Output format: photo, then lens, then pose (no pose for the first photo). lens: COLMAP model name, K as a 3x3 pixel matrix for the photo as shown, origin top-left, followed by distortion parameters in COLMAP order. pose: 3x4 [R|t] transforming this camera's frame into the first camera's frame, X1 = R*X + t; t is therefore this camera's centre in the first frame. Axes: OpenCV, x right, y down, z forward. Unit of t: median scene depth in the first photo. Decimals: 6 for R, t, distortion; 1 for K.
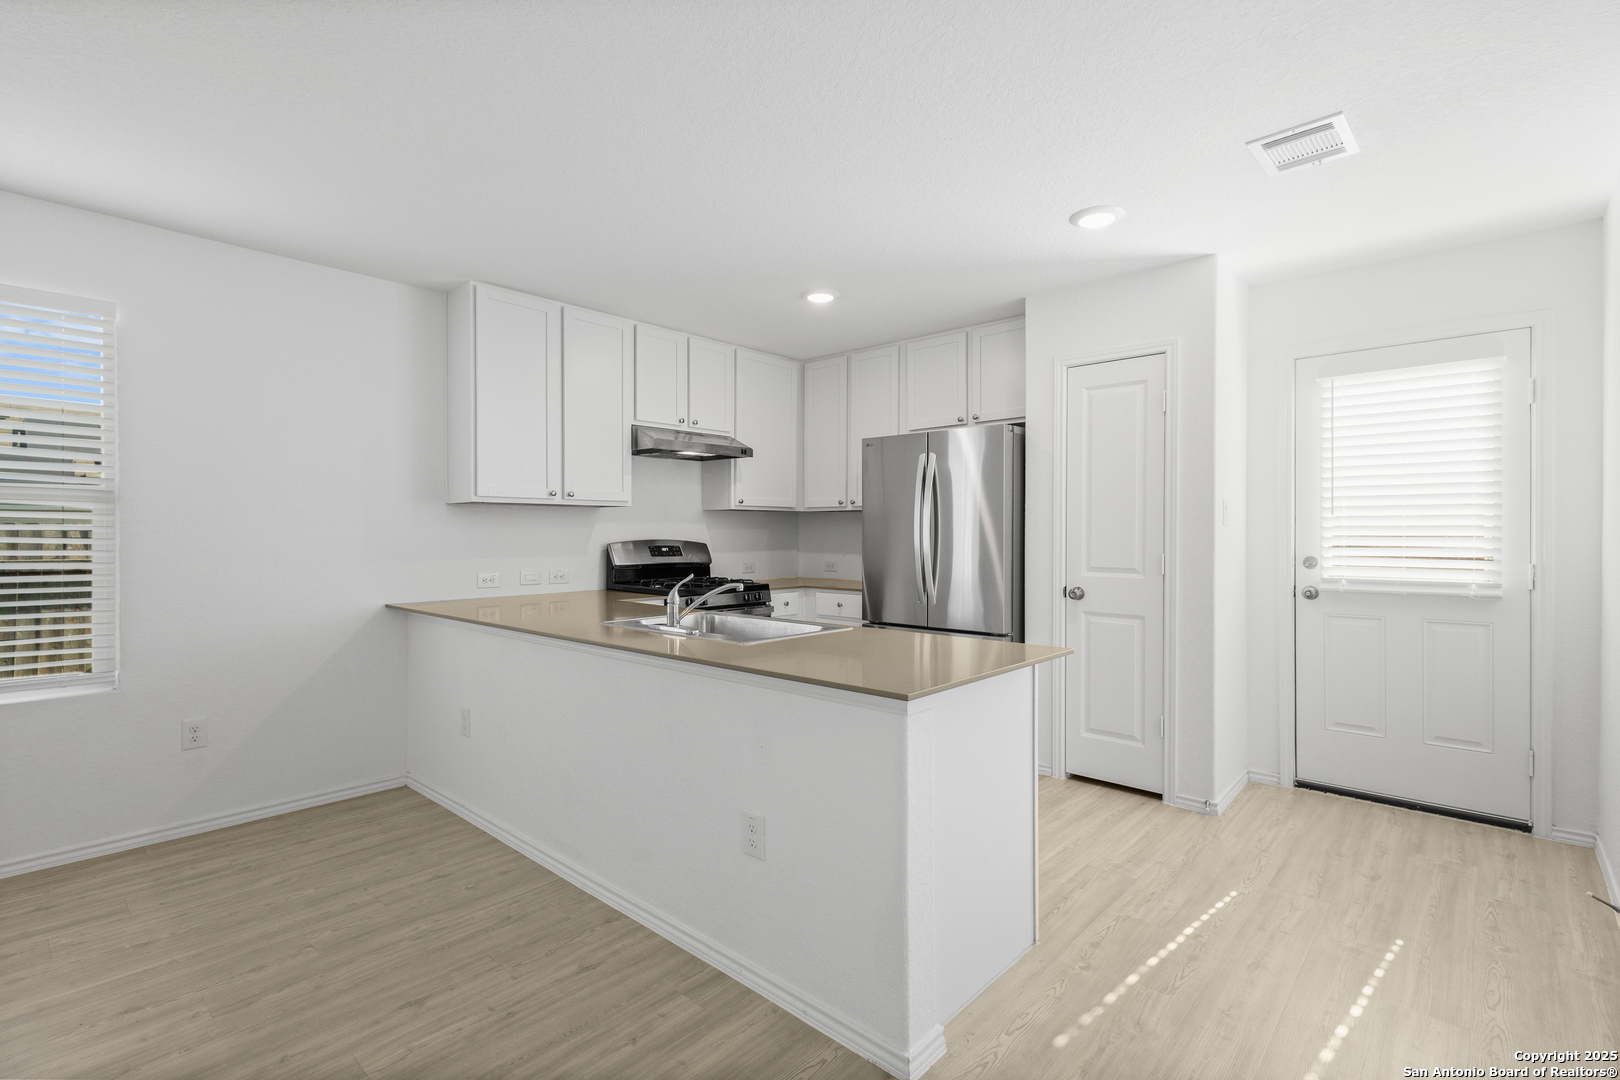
lens RADIAL K [[751.7, 0, 805.6], [0, 751.7, 538.2], [0, 0, 1]] dist [0.001420, 0.000463]
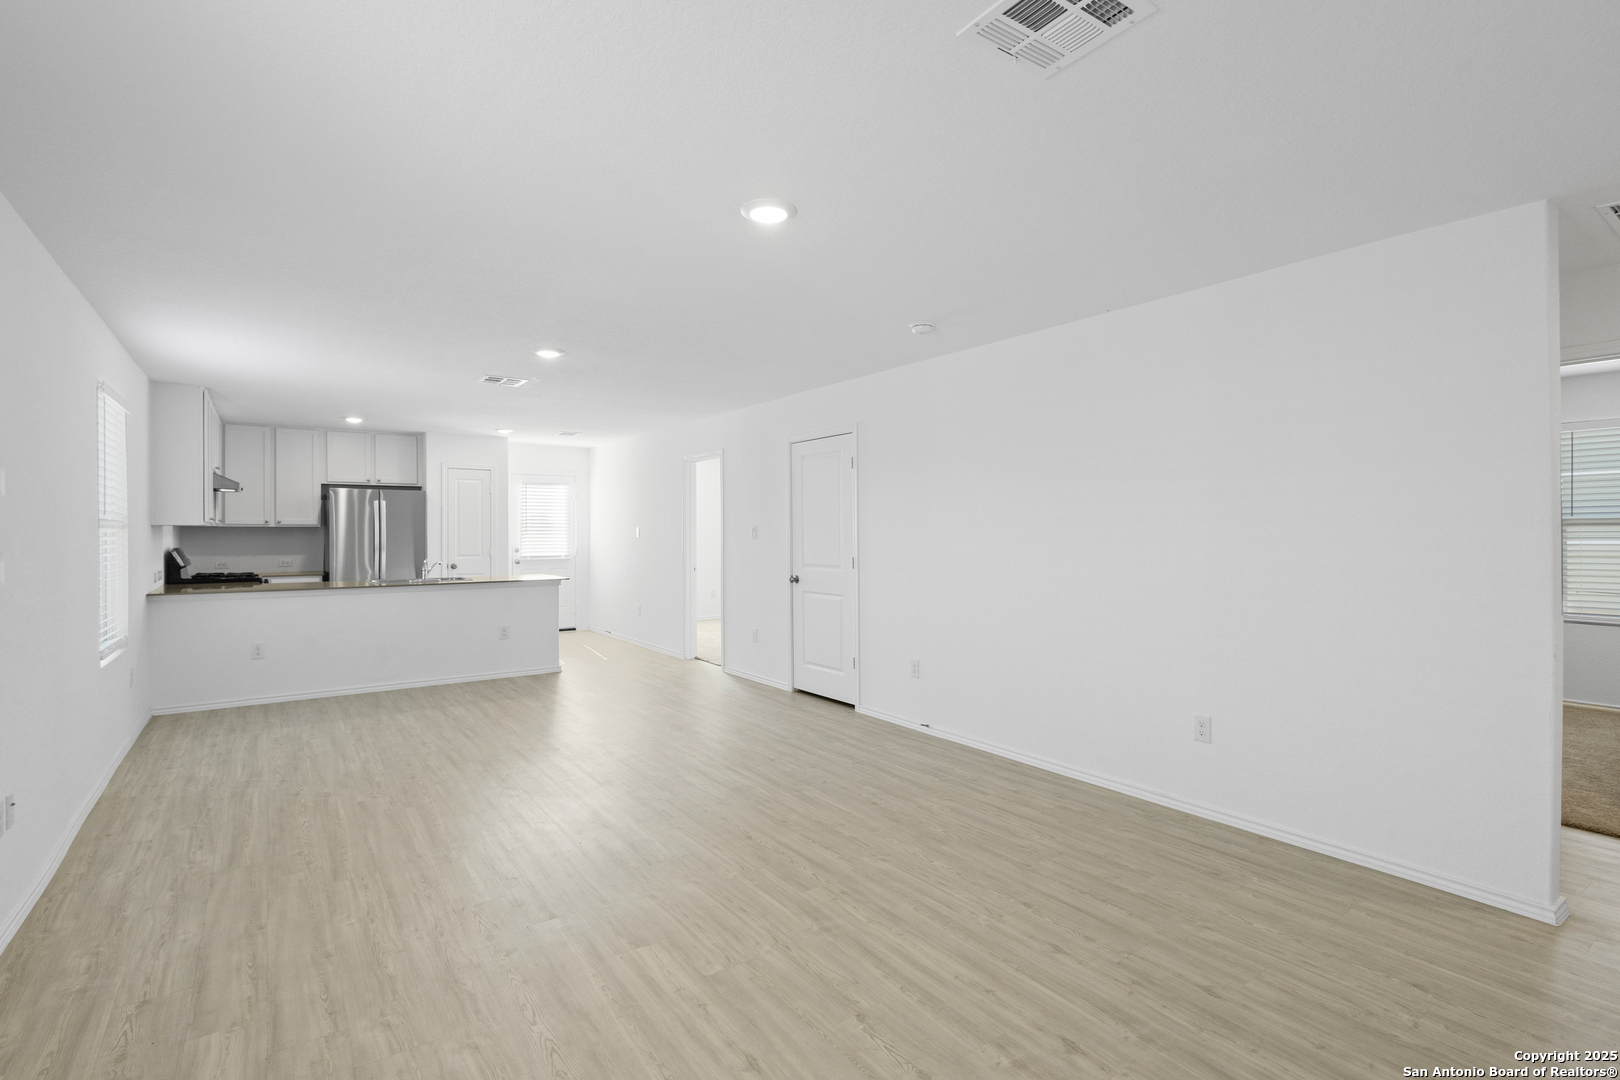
lens RADIAL K [[751.7, 0, 802.9], [0, 751.7, 538.4], [0, 0, 1]] dist [0.001420, 0.000463]
pose [[0.209340, -0.007591, 0.977813, -1.797870], [0.001389, 0.999971, 0.007466, -0.031058], [-0.977842, -0.000205, 0.209345, -0.595586]]
